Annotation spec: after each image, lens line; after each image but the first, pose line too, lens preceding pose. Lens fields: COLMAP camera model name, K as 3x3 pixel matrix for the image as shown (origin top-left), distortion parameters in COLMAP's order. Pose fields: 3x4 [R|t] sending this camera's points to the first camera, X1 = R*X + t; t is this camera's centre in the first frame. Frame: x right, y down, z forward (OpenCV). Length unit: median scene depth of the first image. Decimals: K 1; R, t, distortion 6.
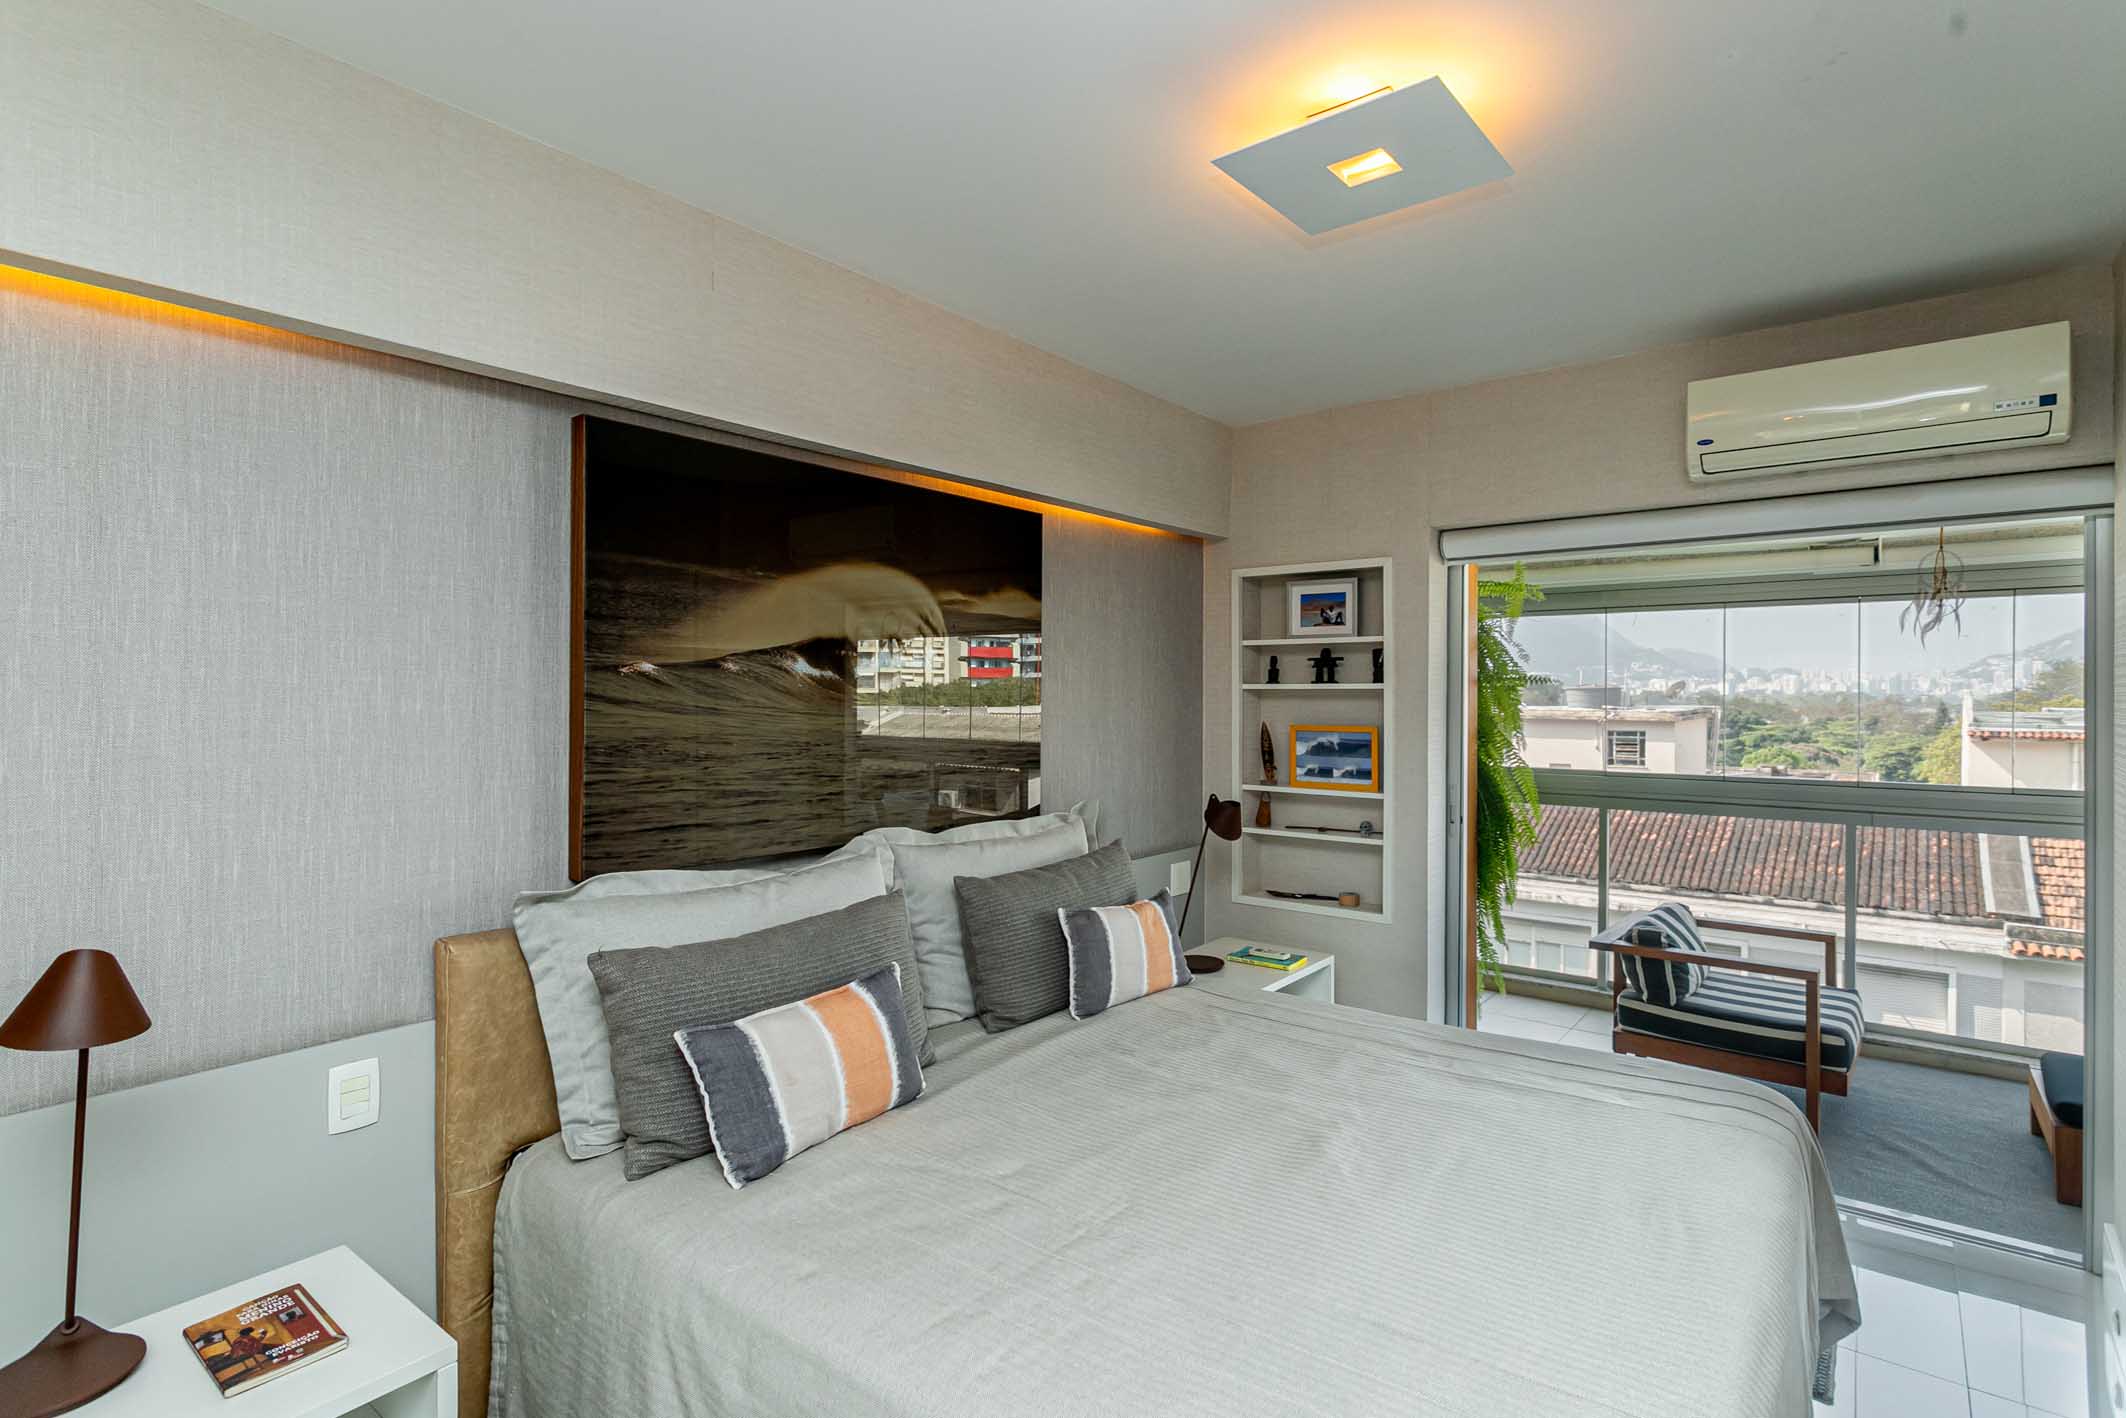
lens RADIAL K [[1014.3, 0, 1058.3], [0, 1014.3, 690.7], [0, 0, 1]] dist [0.002339, 0.000548]
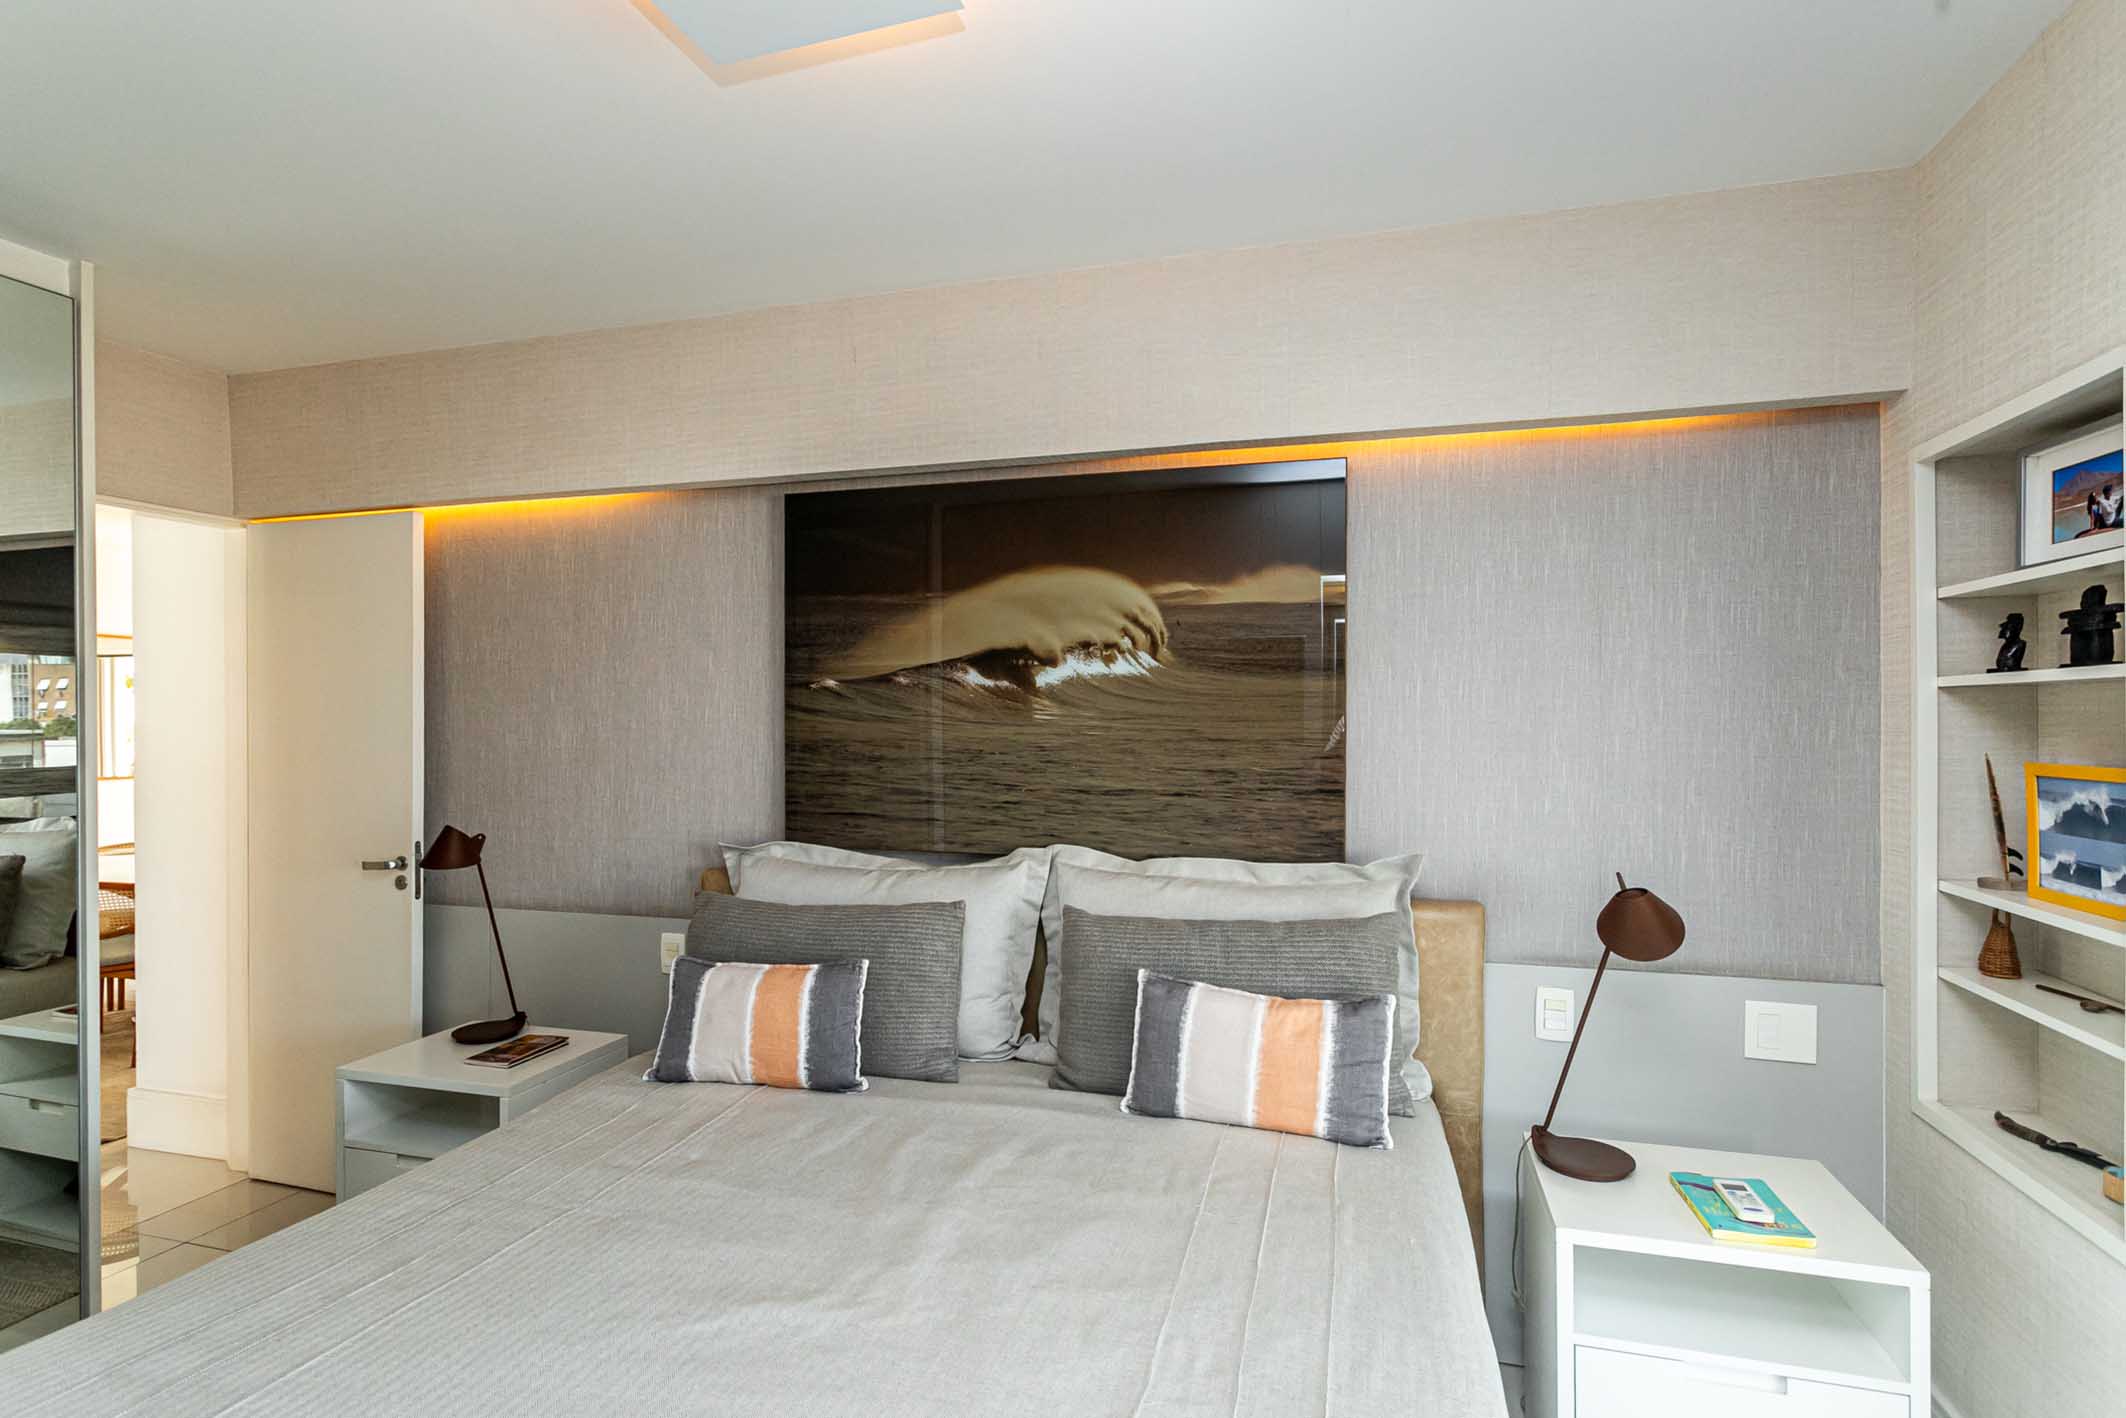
lens RADIAL K [[1014.3, 0, 1070.3], [0, 1014.3, 726.8], [0, 0, 1]] dist [0.002339, 0.000548]
pose [[0.404230, 0.004110, -0.914648, 0.786596], [0.003518, 0.999976, 0.006048, 0.022063], [0.914651, -0.005663, 0.404206, 0.701167]]
